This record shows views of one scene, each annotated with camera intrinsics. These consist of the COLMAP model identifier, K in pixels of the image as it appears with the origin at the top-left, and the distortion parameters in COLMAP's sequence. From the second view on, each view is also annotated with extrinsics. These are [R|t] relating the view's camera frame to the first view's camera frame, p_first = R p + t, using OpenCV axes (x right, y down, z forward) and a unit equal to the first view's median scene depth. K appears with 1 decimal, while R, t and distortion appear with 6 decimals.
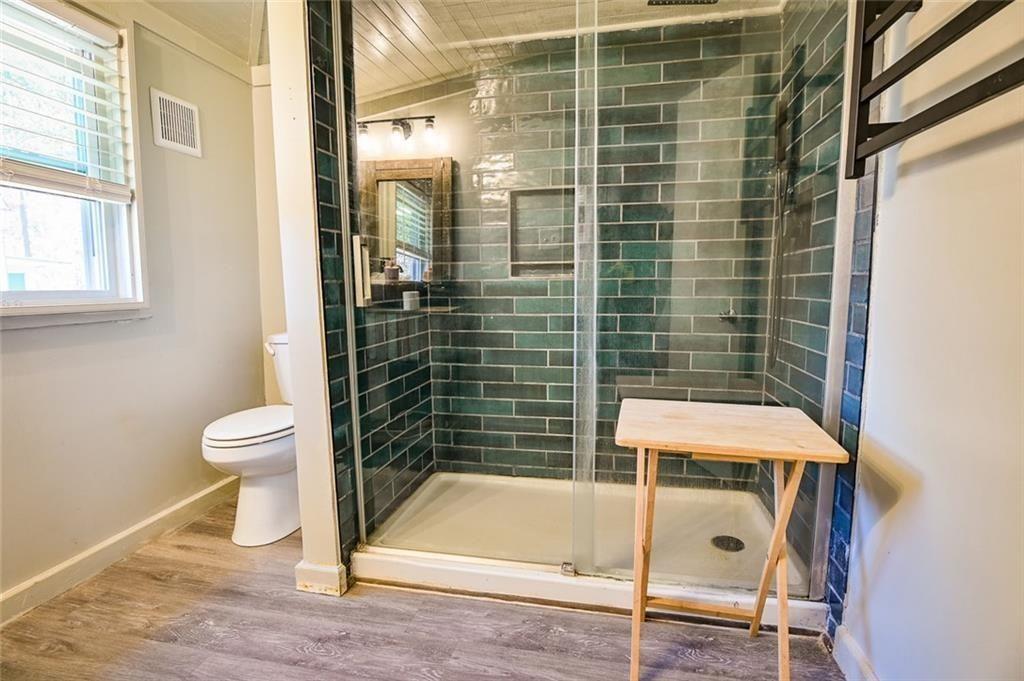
lens RADIAL K [[505.7, 0, 512.7], [0, 505.7, 338.2], [0, 0, 1]] dist [-0.004770, 0.000181]
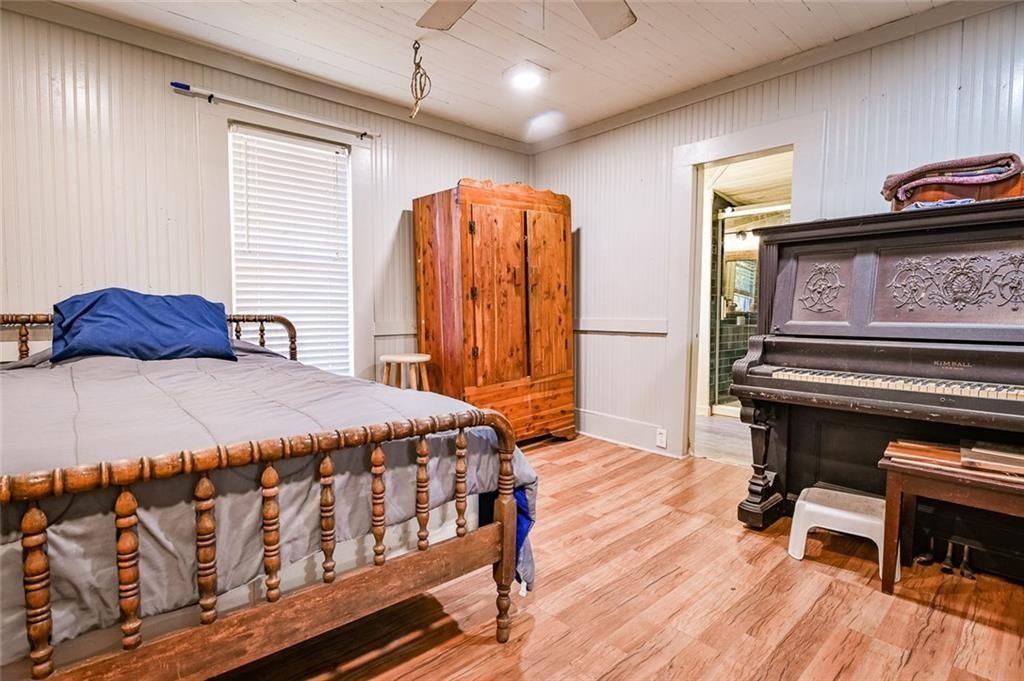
lens RADIAL K [[505.7, 0, 513.8], [0, 505.7, 340.0], [0, 0, 1]] dist [-0.004770, 0.000181]
pose [[0.811516, 0.049230, -0.582253, 0.290913], [-0.081694, 0.996217, -0.029630, 0.161045], [0.578592, 0.071612, 0.812467, -1.397194]]
